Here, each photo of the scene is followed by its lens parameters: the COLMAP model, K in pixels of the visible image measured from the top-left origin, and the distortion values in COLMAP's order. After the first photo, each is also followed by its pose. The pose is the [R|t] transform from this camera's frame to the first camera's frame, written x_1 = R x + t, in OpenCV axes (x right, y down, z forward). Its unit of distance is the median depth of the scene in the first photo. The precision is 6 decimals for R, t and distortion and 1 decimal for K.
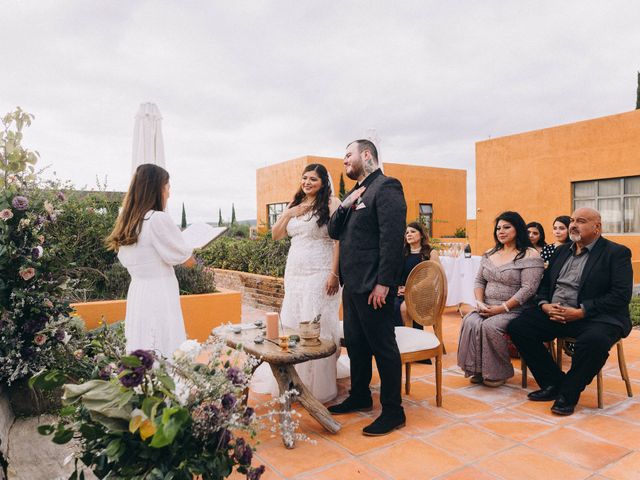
lens RADIAL K [[519.5, 0, 320.0], [0, 519.5, 240.0], [0, 0, 1]] dist [-0.099347, 0.001058]
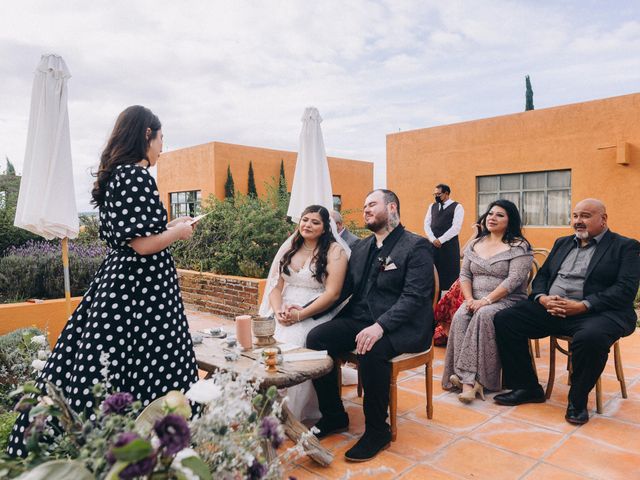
lens RADIAL K [[502.7, 0, 320.0], [0, 502.7, 240.0], [0, 0, 1]] dist [-0.060568, -0.002034]
pose [[0.973864, 0.001610, 0.227128, -0.134241], [-0.004915, 0.999890, 0.013985, 0.008461], [-0.227080, -0.014736, 0.973765, 0.207889]]
